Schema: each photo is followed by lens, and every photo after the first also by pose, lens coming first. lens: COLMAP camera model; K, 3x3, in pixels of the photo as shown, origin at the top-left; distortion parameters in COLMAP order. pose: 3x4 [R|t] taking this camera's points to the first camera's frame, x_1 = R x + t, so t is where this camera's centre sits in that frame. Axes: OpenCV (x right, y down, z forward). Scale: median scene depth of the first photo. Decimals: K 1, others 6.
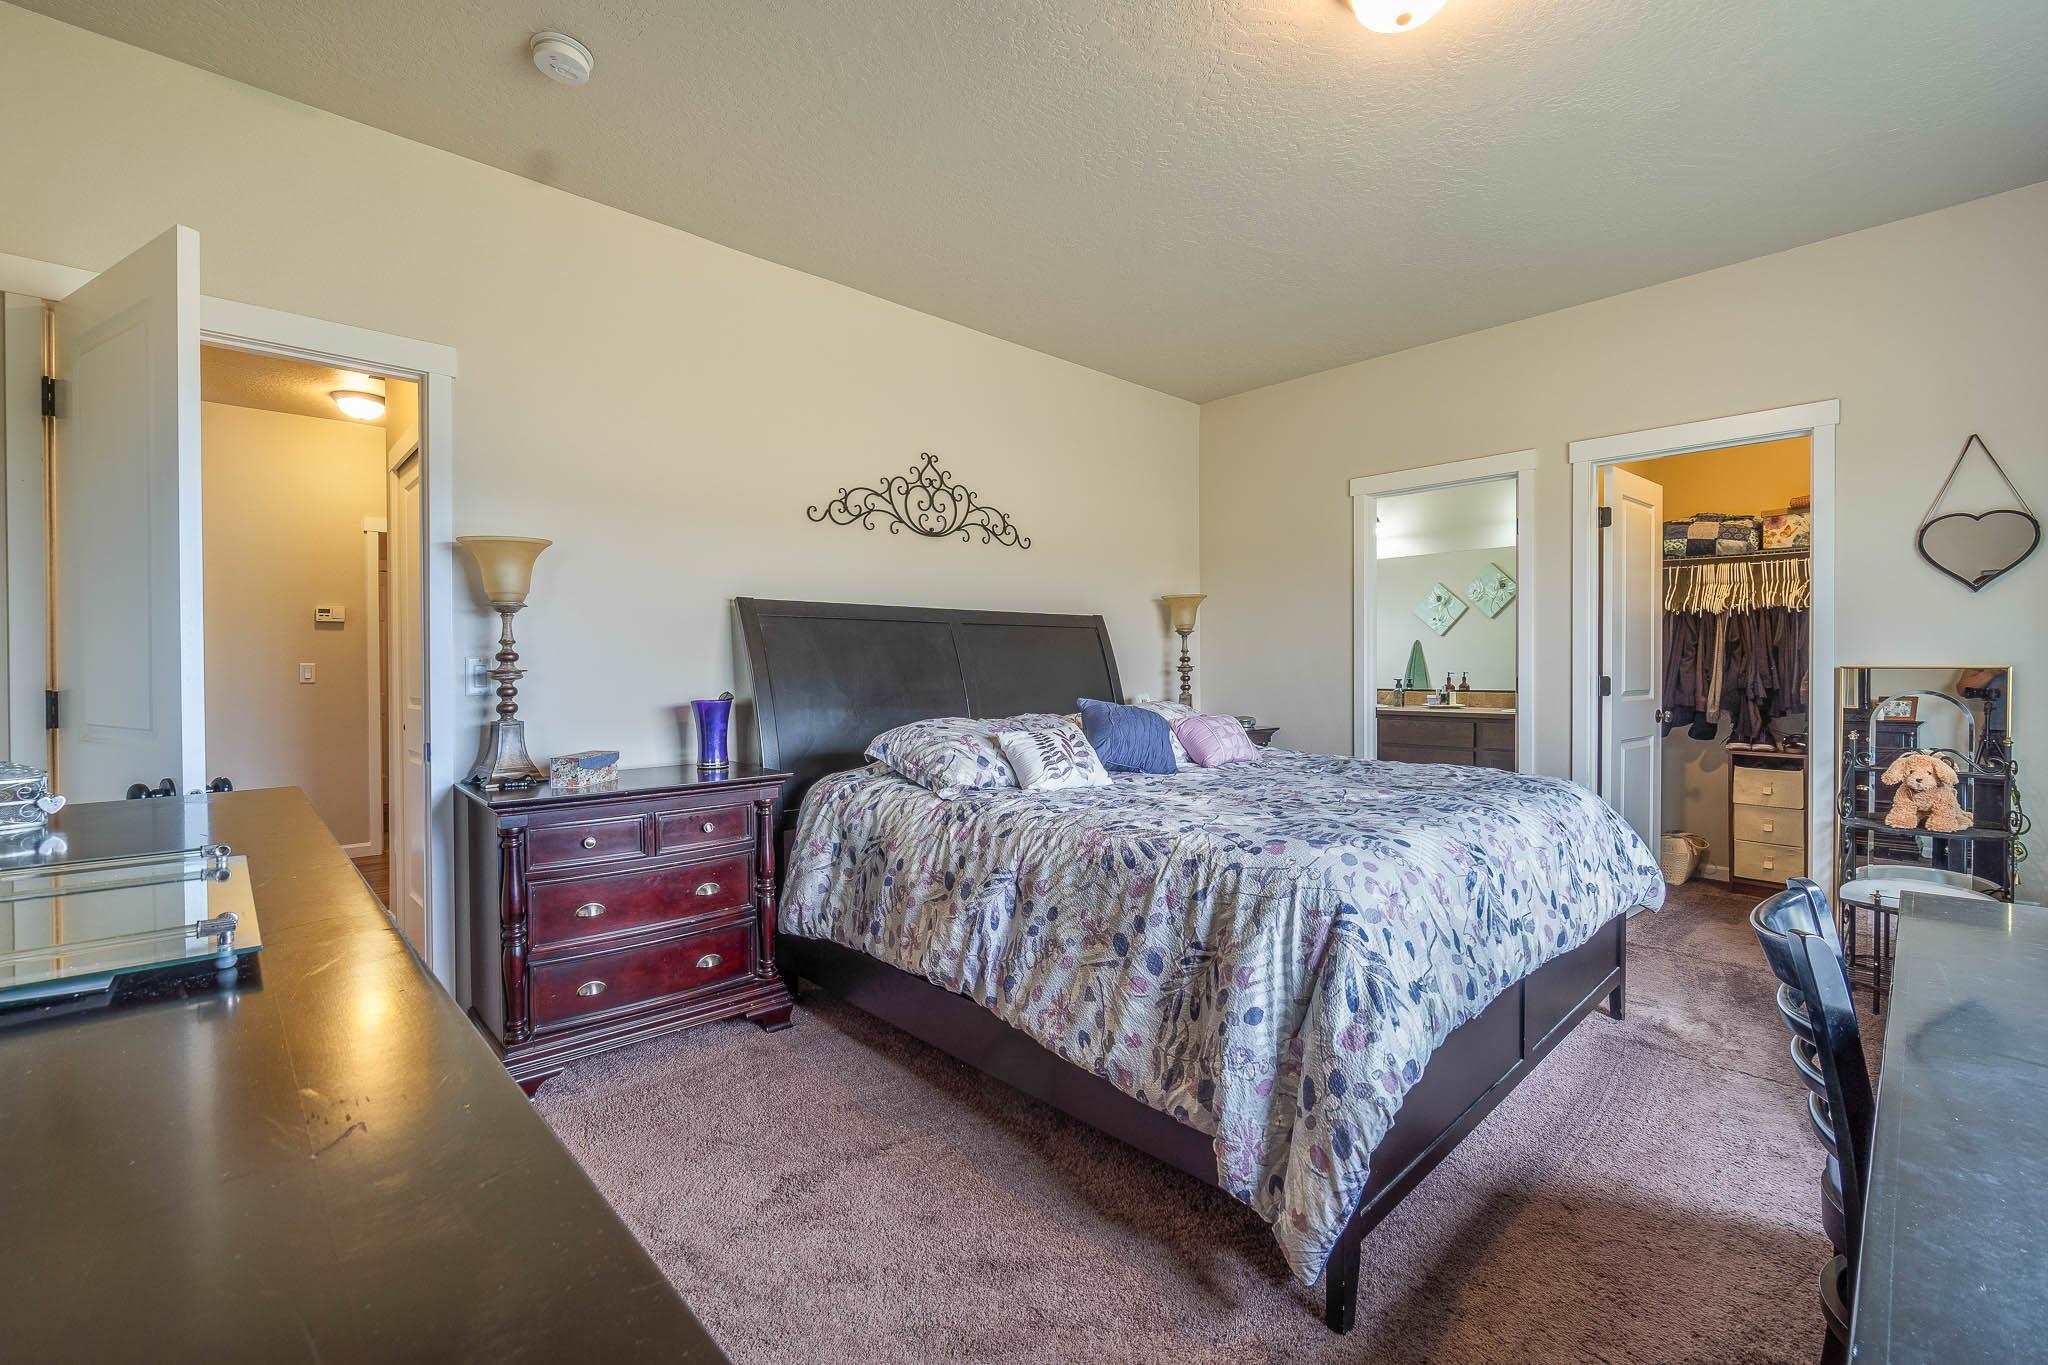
lens RADIAL K [[887.3, 0, 1030.4], [0, 887.3, 679.9], [0, 0, 1]] dist [0.000526, 0.001066]
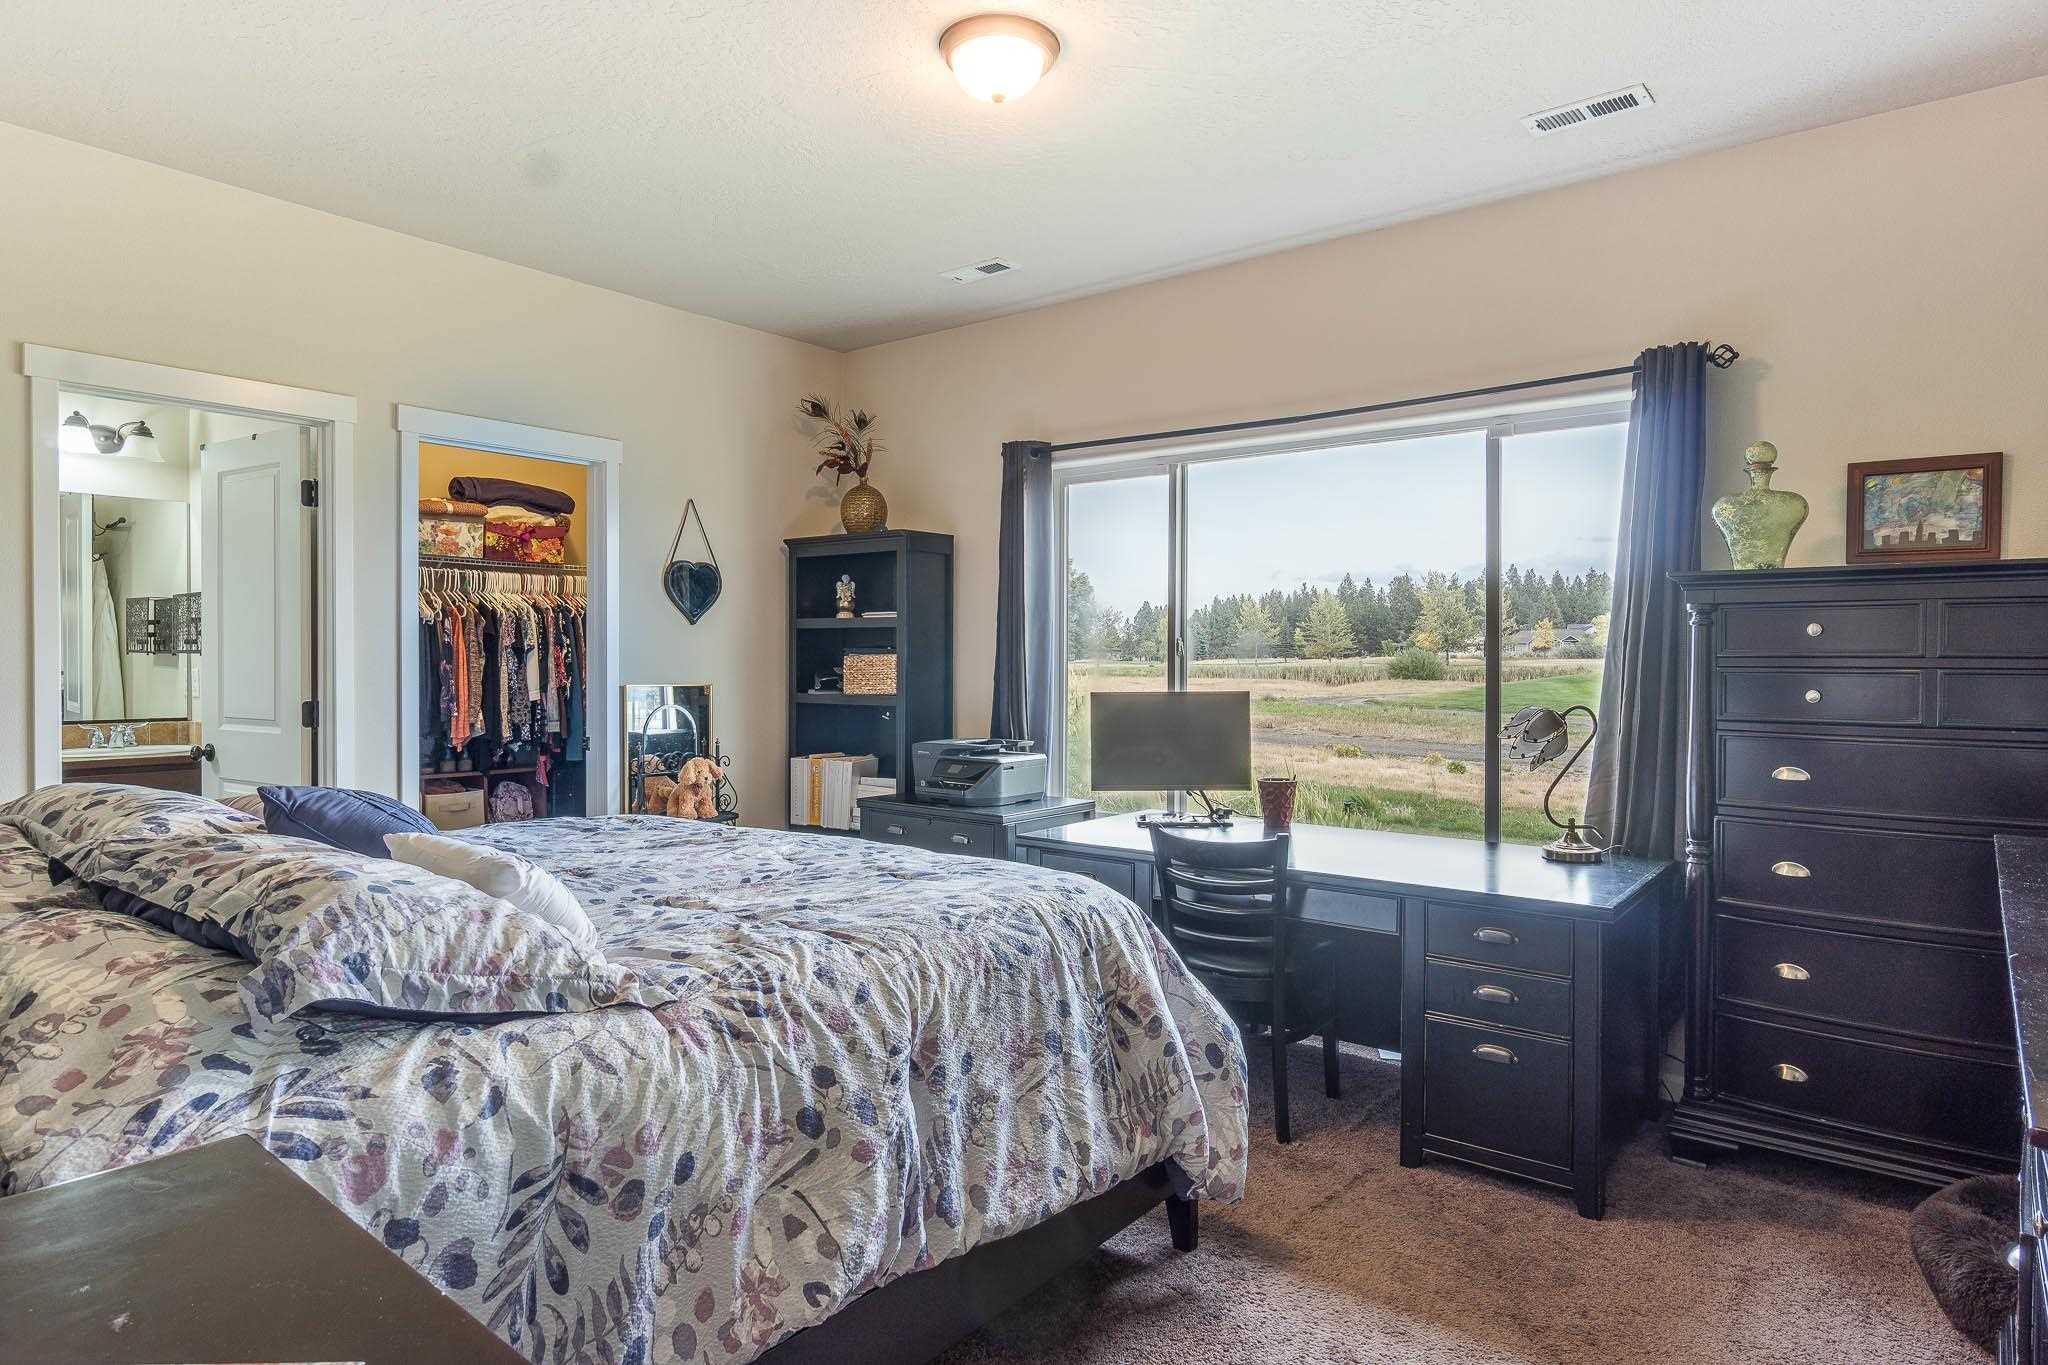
lens RADIAL K [[1121.8, 0, 1030.3], [0, 1121.8, 678.9], [0, 0, 1]] dist [-0.005033, 0.002892]
pose [[-0.119237, -0.016441, 0.992730, -0.879528], [0.009504, 0.999798, 0.017699, -0.061264], [-0.992820, 0.011546, -0.119057, 1.065364]]
